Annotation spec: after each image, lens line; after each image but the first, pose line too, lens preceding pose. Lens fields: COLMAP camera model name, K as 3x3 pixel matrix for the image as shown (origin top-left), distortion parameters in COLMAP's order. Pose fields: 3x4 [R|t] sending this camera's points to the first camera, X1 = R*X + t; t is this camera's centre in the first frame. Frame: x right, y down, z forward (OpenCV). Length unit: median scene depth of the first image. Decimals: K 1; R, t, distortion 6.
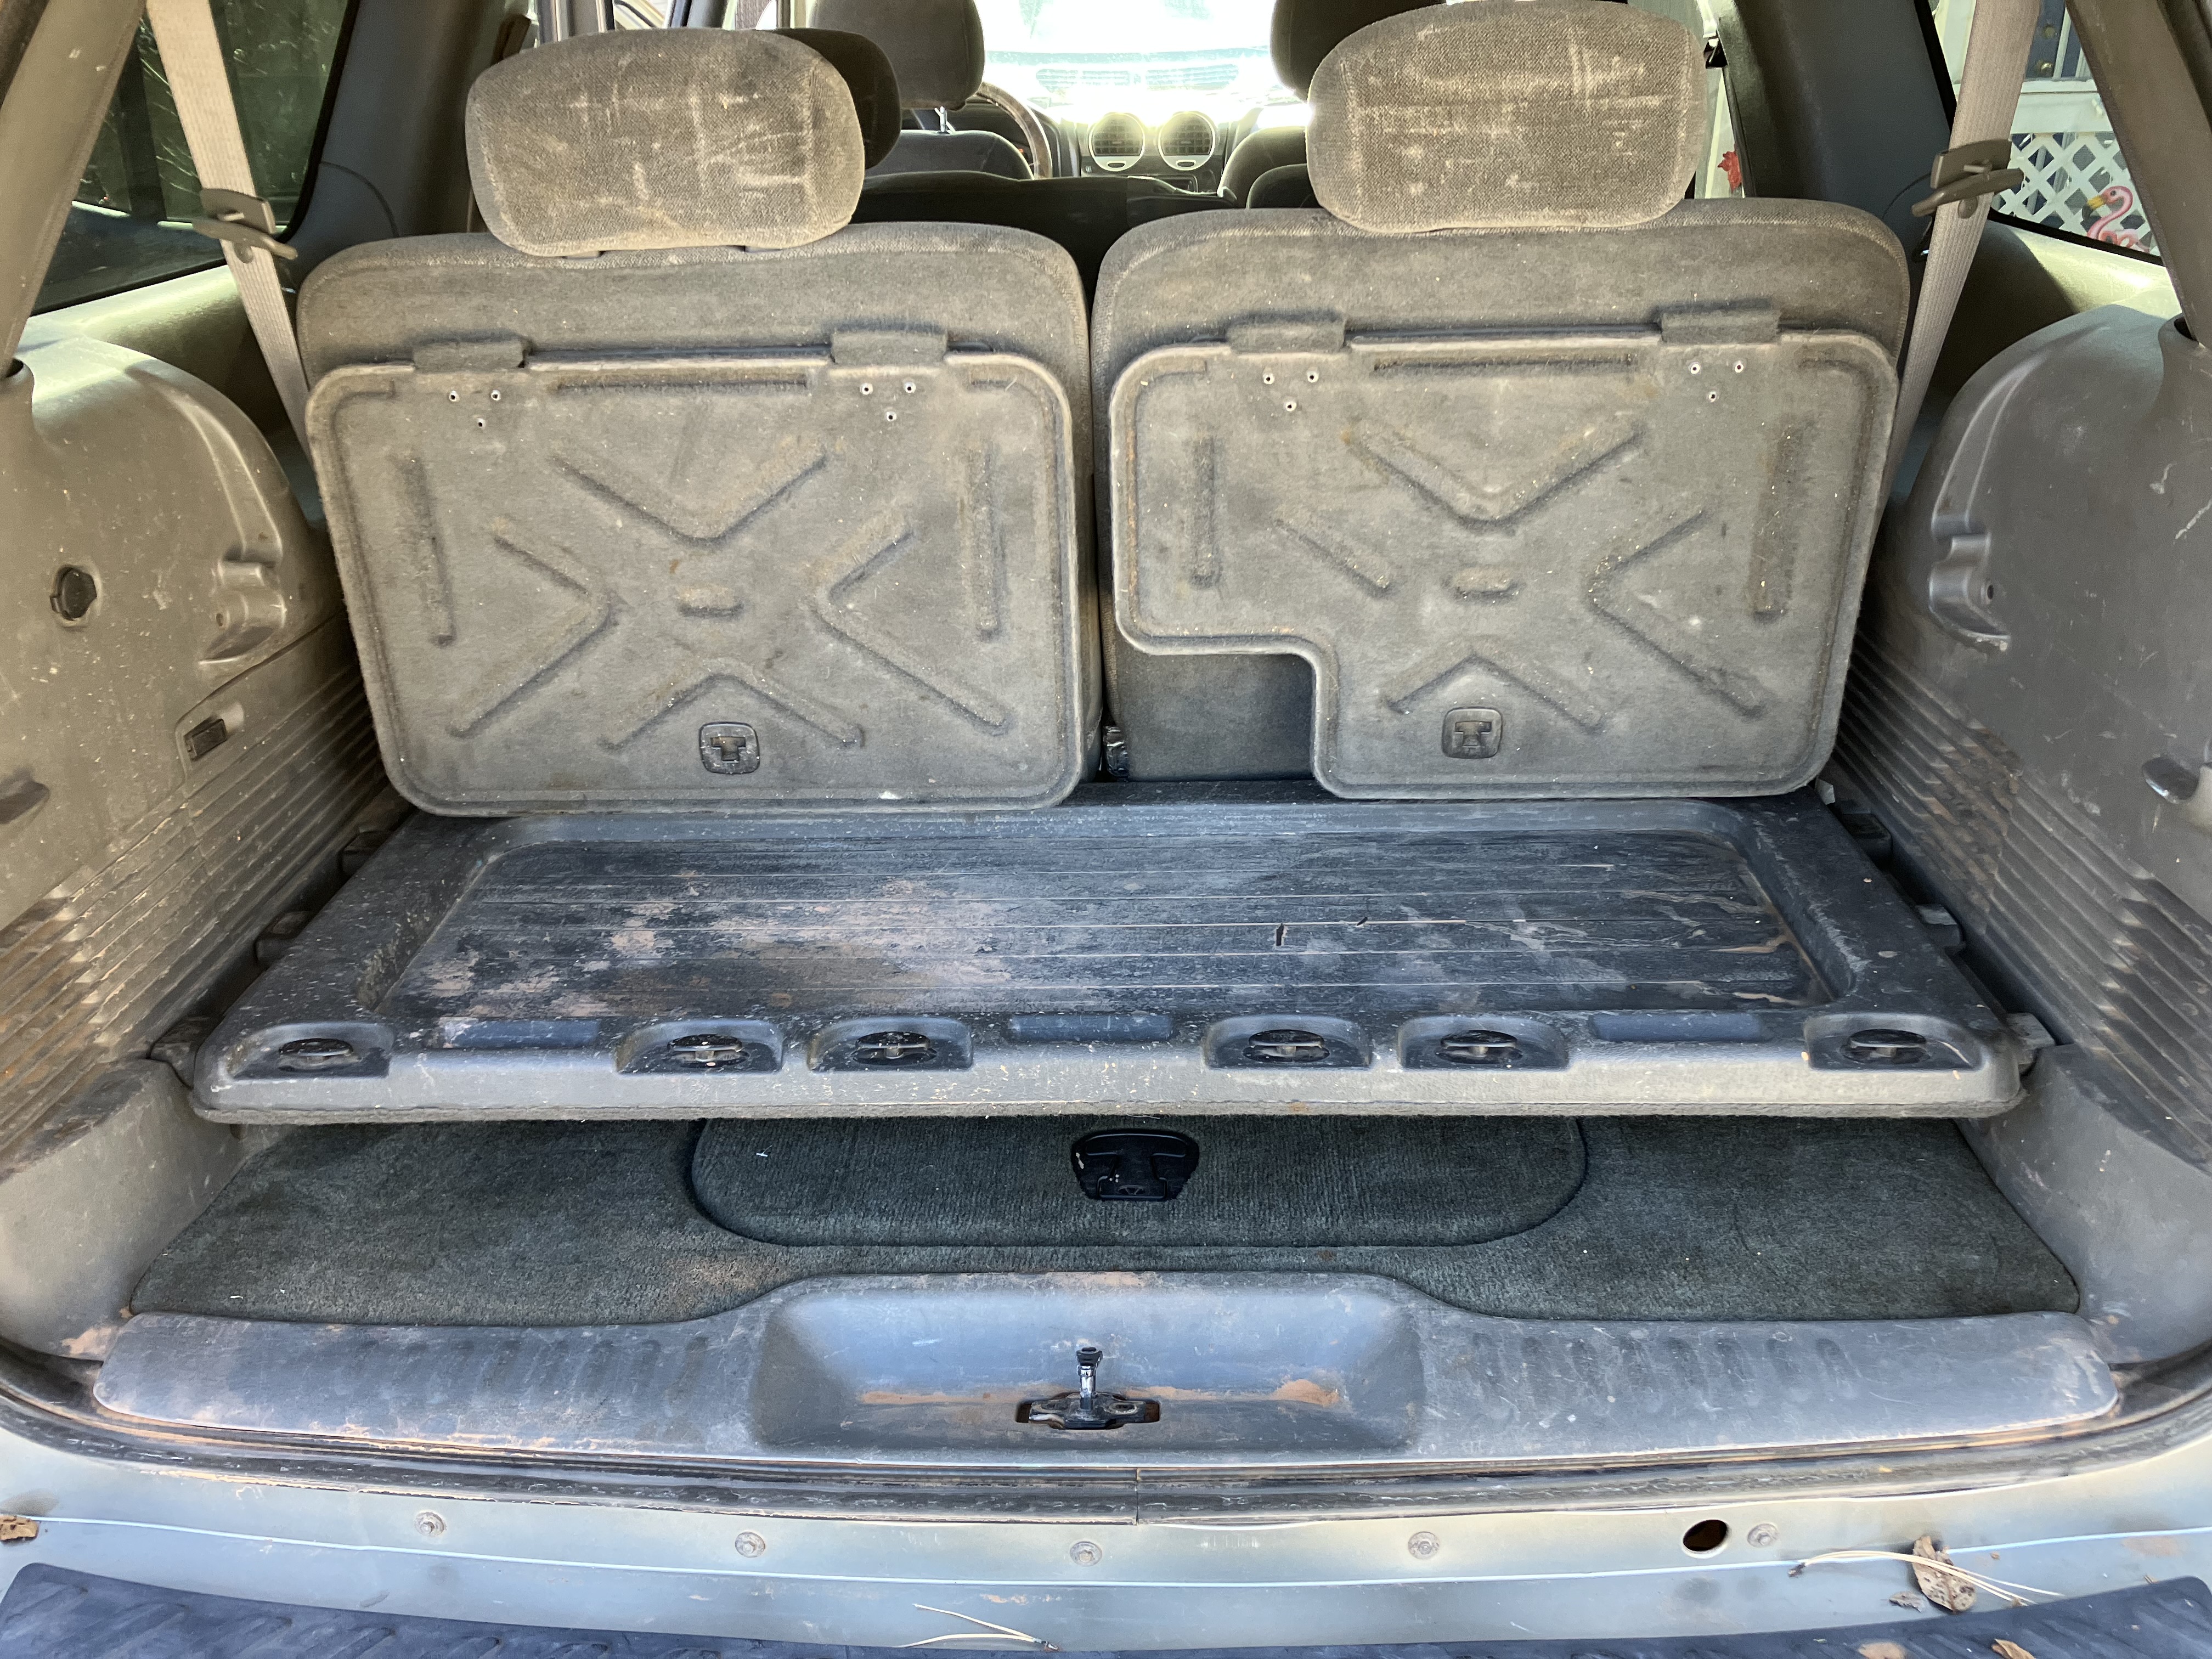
lens RADIAL K [[1823.3, 0, 1105.6], [0, 1823.3, 838.8], [0, 0, 1]] dist [0.001752, 0.014306]
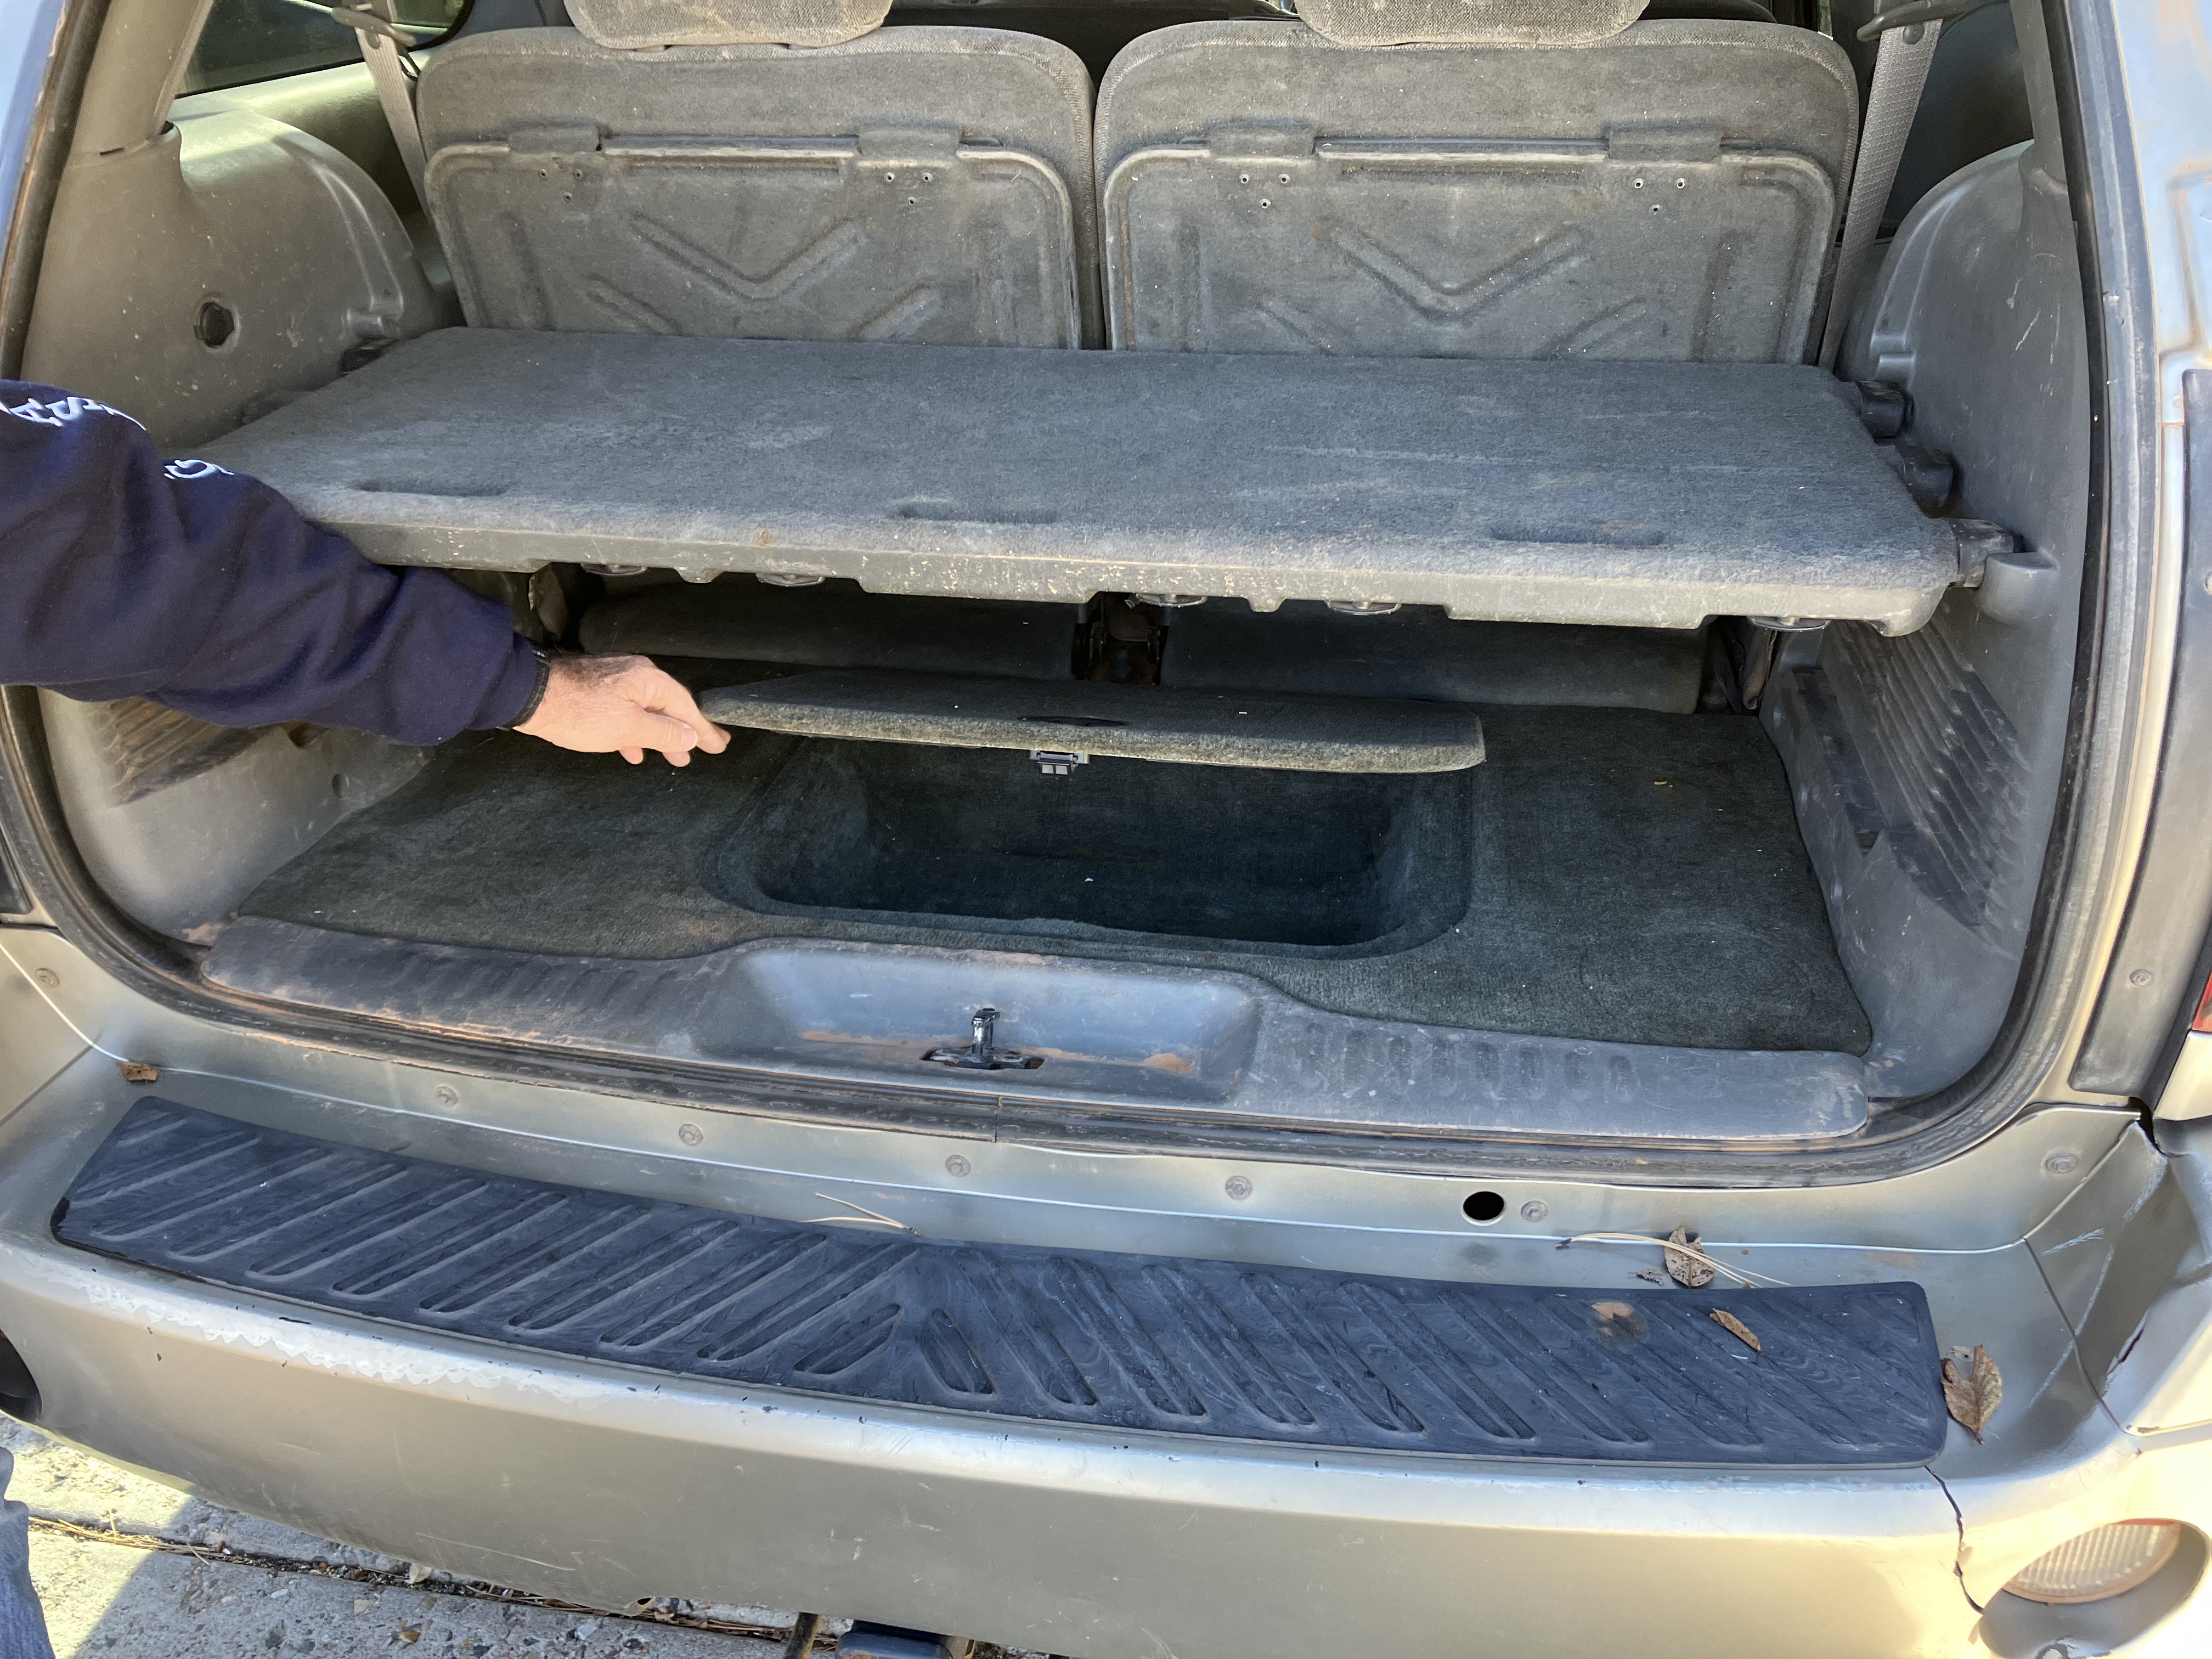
lens RADIAL K [[1823.3, 0, 1107.6], [0, 1823.3, 830.0], [0, 0, 1]] dist [0.001752, 0.014306]
pose [[0.989632, 0.077420, -0.120977, 0.194963], [-0.067964, 0.994440, 0.080433, 0.061920], [0.126532, -0.071377, 0.989391, -0.144395]]
